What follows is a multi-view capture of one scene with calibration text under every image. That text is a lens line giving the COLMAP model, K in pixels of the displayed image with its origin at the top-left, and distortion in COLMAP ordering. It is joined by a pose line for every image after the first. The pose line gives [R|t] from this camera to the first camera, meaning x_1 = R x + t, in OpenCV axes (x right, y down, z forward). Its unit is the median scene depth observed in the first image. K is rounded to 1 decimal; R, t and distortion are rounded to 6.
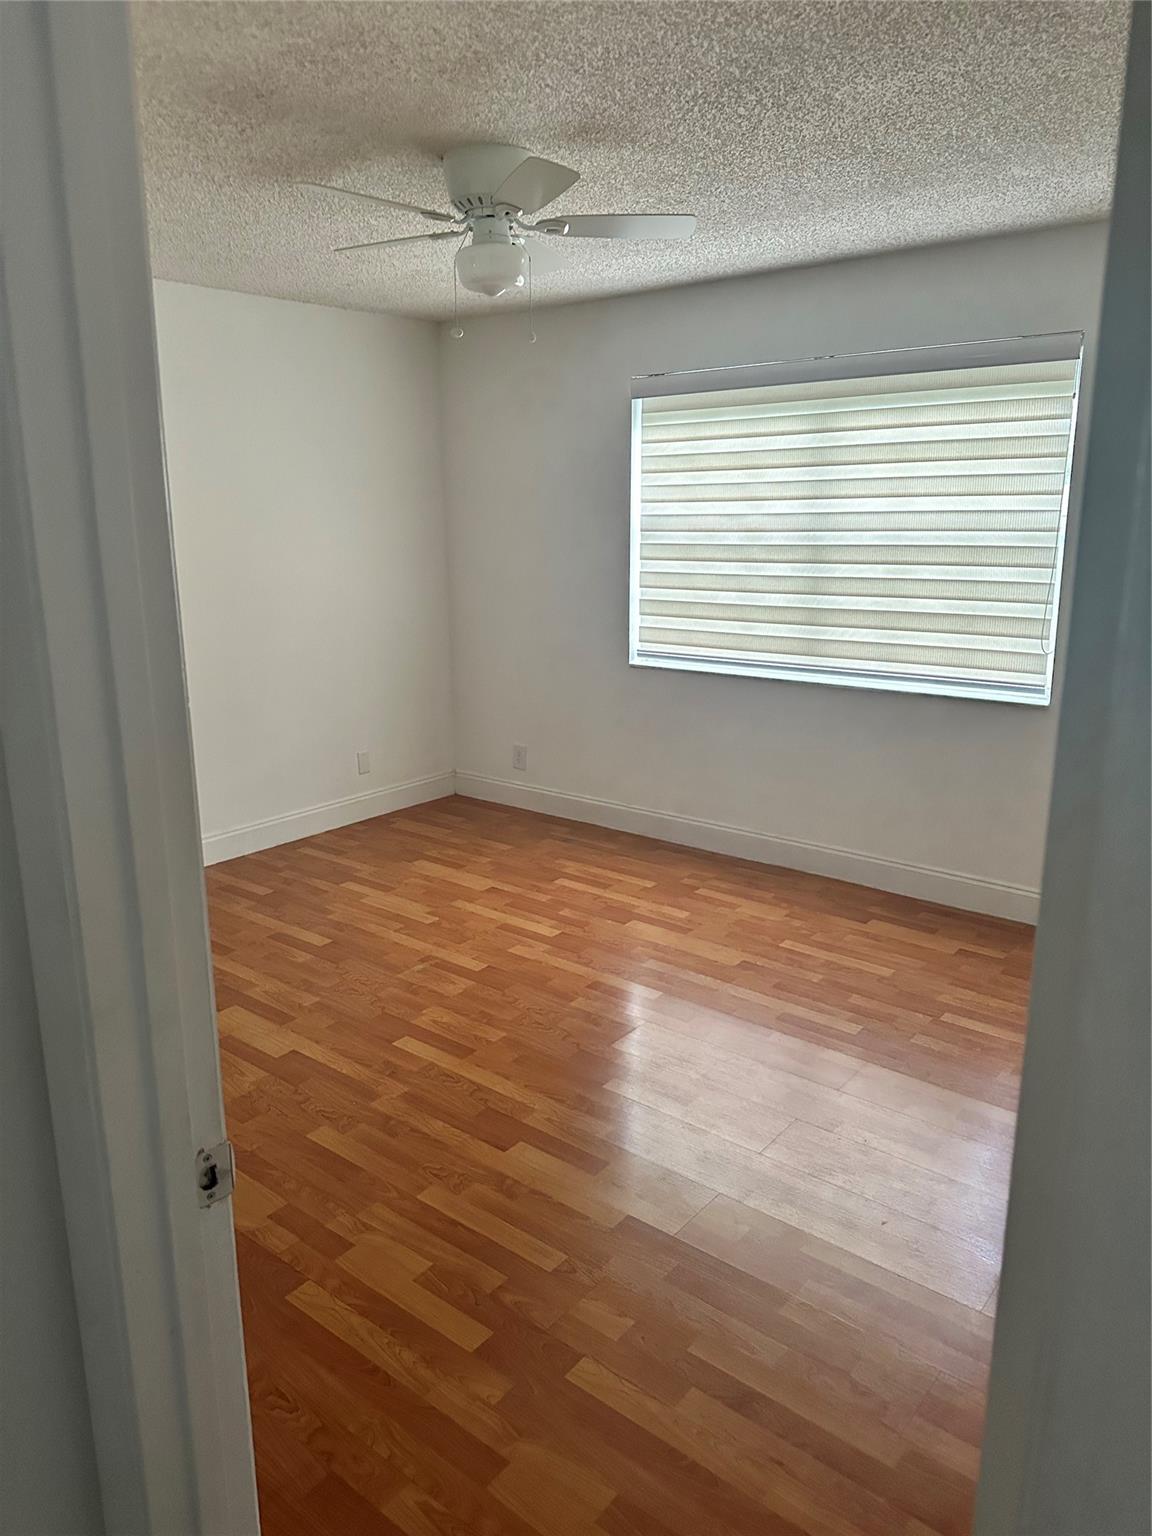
lens RADIAL K [[1060.7, 0, 572.4], [0, 1060.7, 766.8], [0, 0, 1]] dist [0.163540, -0.301211]
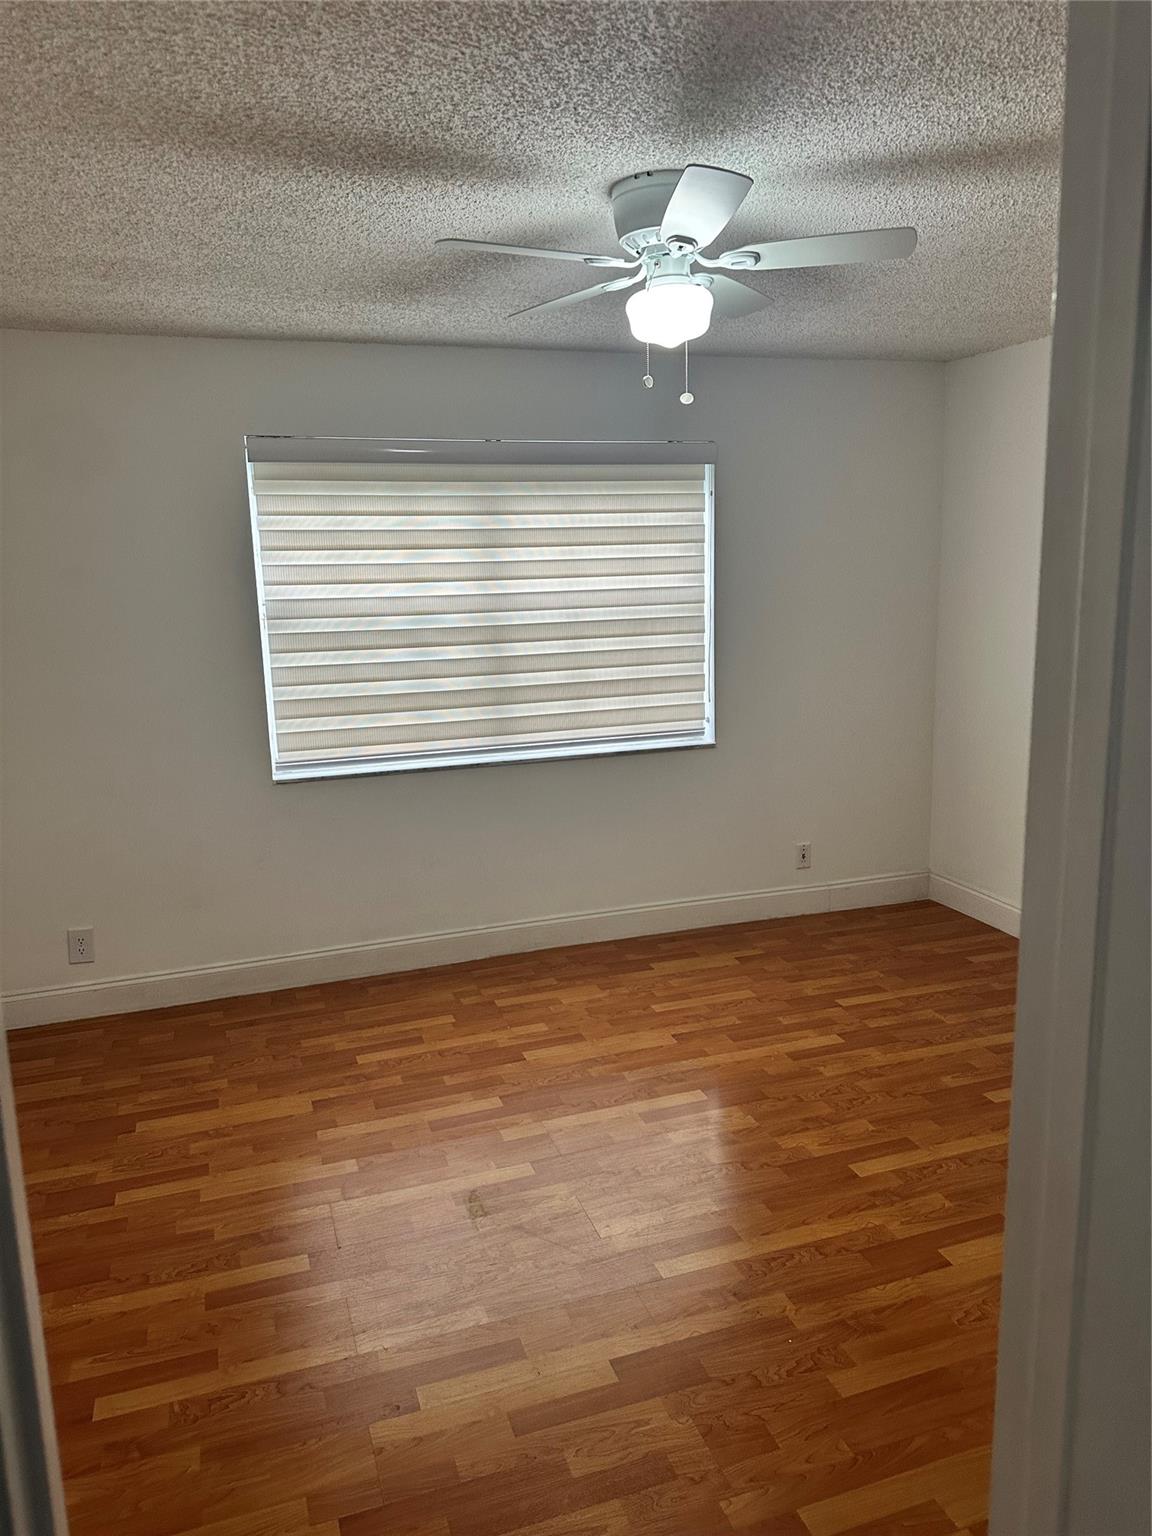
lens RADIAL K [[1060.7, 0, 572.4], [0, 1060.7, 766.8], [0, 0, 1]] dist [0.163540, -0.301211]
pose [[0.530168, -0.159555, 0.832745, -0.571291], [0.222722, 0.973852, 0.044795, -0.105953], [-0.818118, 0.161722, 0.551841, 0.413747]]
